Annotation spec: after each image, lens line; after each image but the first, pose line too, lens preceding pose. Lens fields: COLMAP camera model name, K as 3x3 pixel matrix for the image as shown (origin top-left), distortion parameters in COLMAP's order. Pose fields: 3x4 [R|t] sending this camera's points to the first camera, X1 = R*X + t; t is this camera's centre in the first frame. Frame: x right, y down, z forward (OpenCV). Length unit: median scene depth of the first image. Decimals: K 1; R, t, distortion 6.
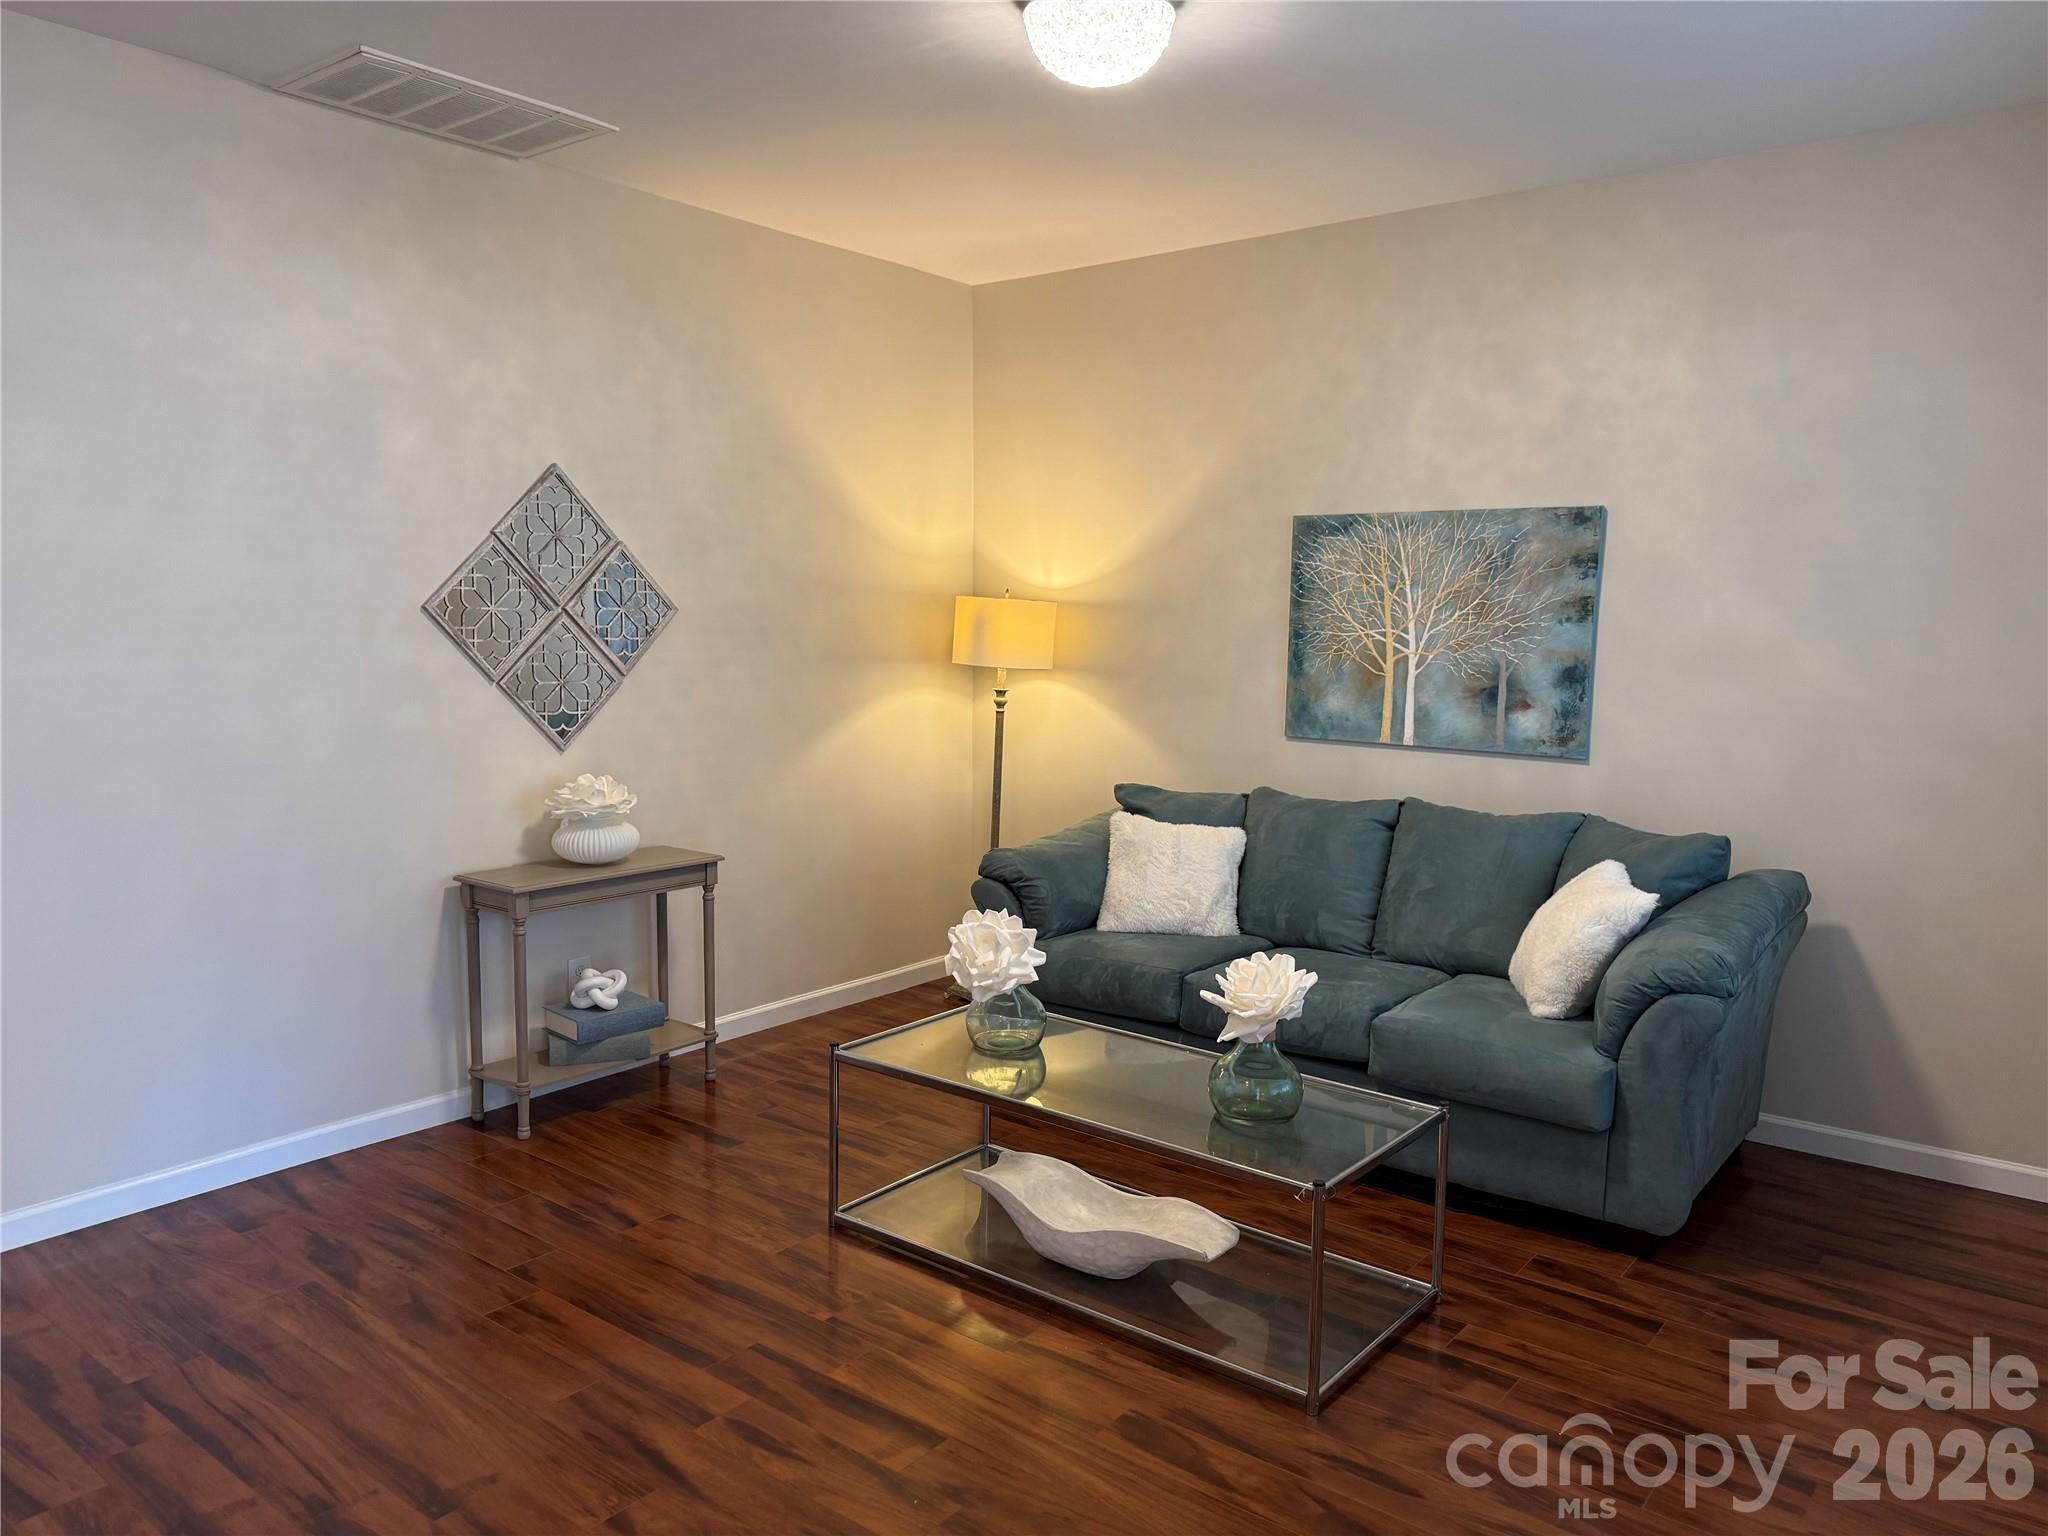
lens RADIAL K [[1456.9, 0, 1018.1], [0, 1456.9, 791.8], [0, 0, 1]] dist [0.030985, -0.000341]
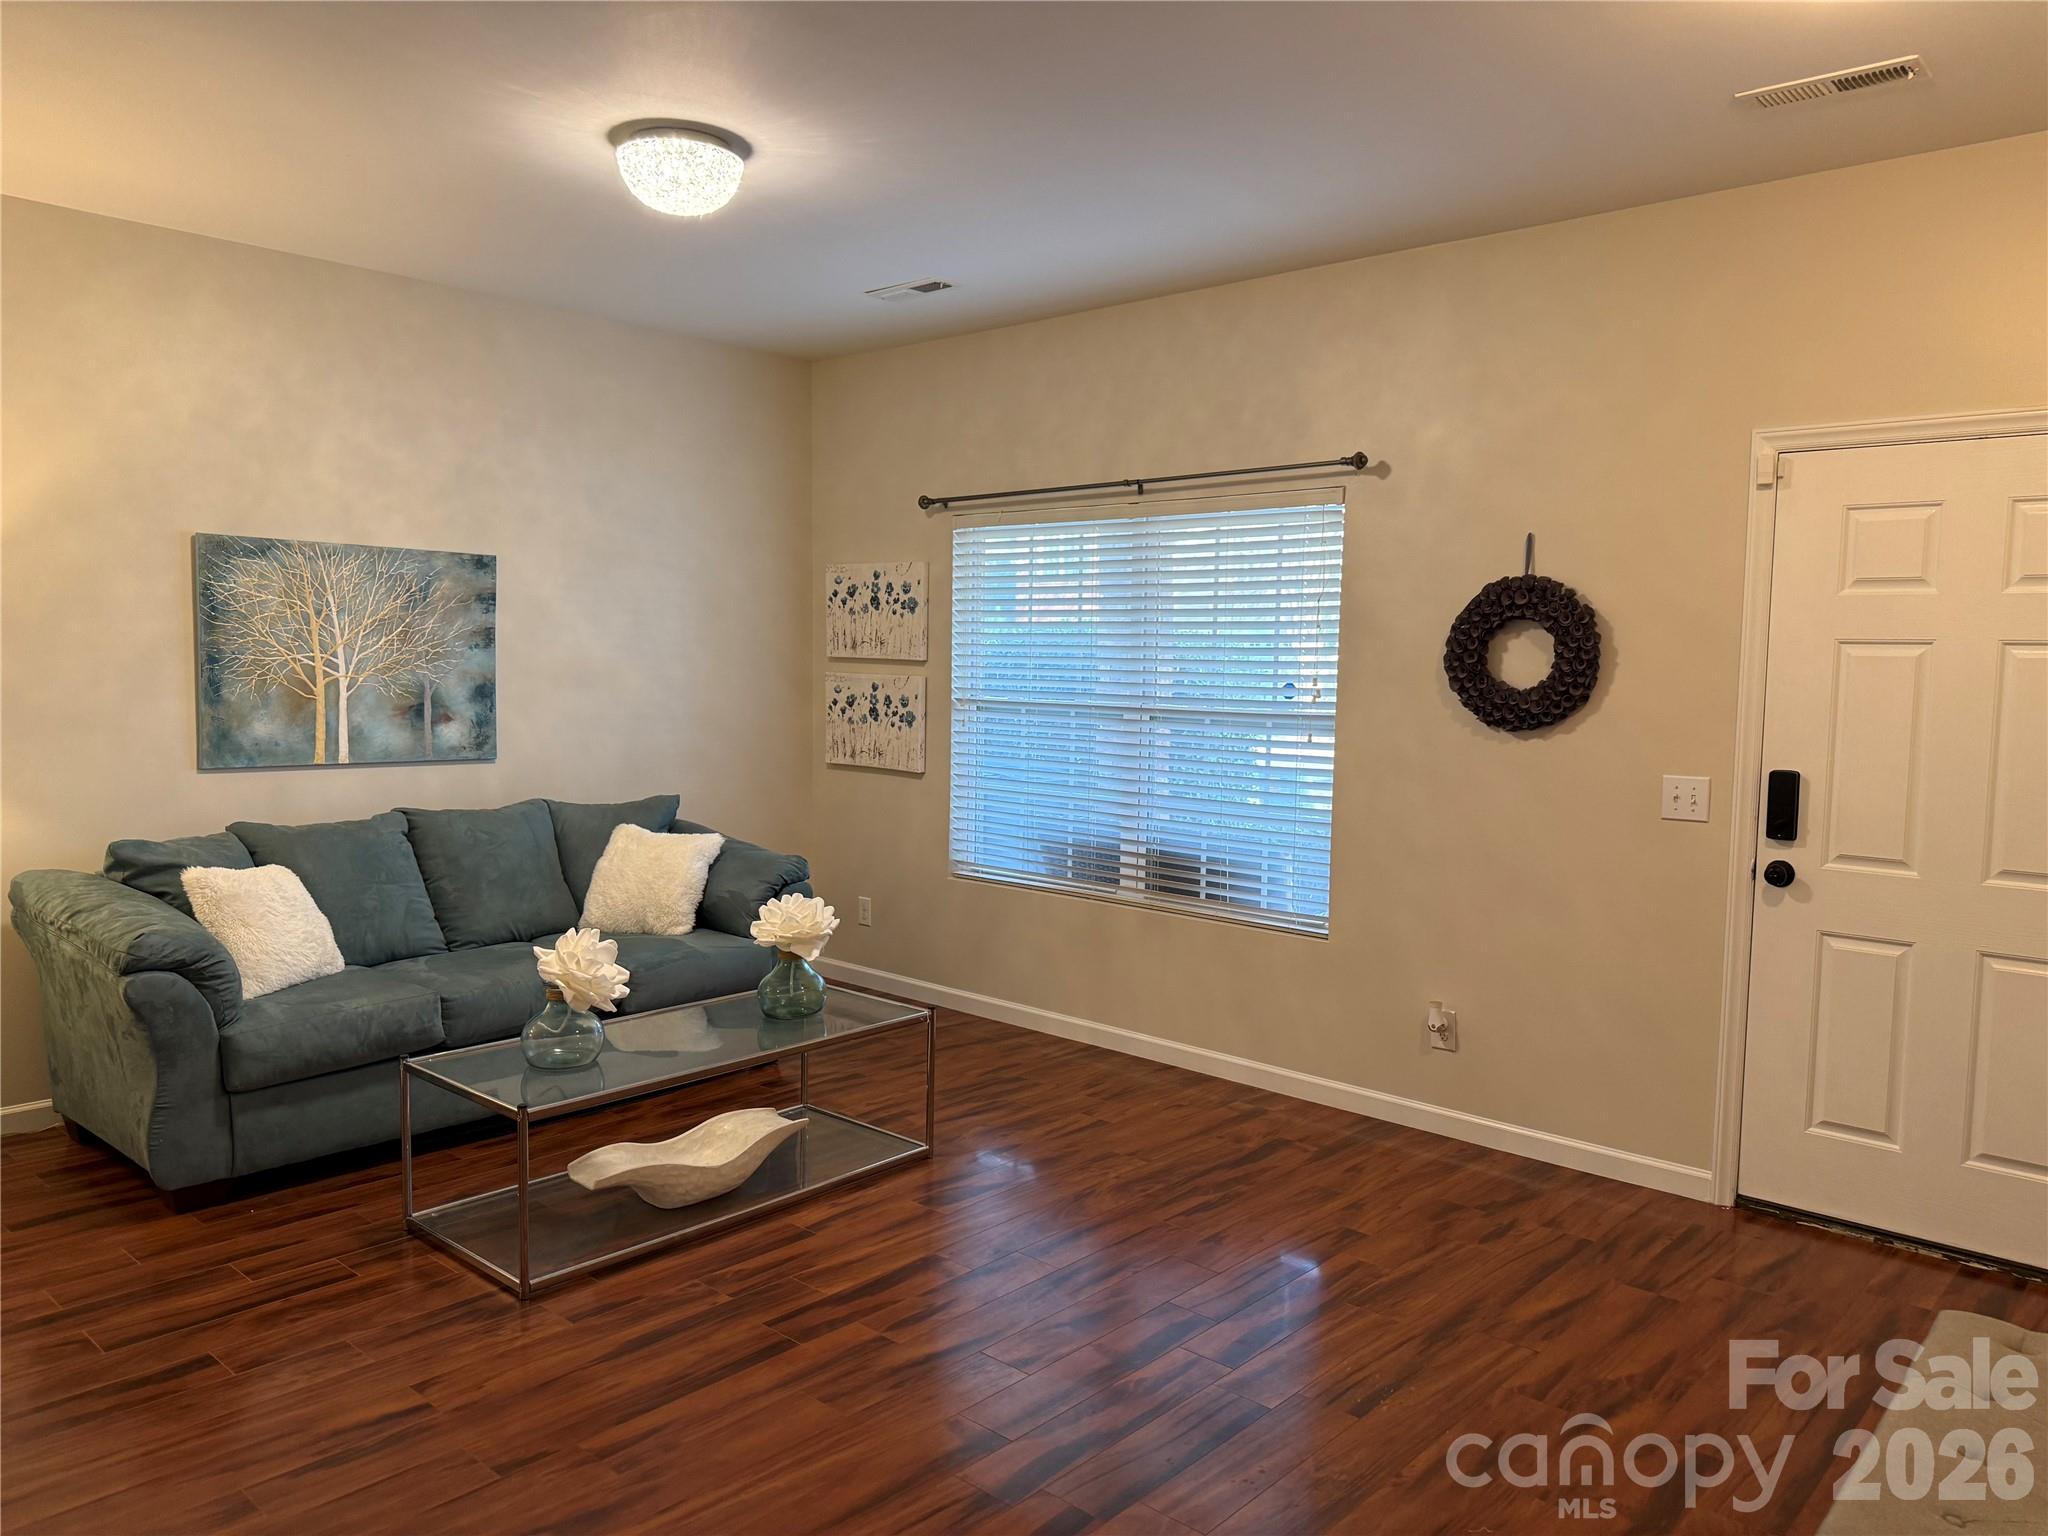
lens RADIAL K [[1456.9, 0, 1018.1], [0, 1456.9, 791.8], [0, 0, 1]] dist [0.030985, -0.000341]
pose [[0.053628, -0.097251, 0.993814, -0.776178], [0.111927, 0.989560, 0.090795, -0.054303], [-0.992268, 0.106365, 0.063953, 0.459374]]
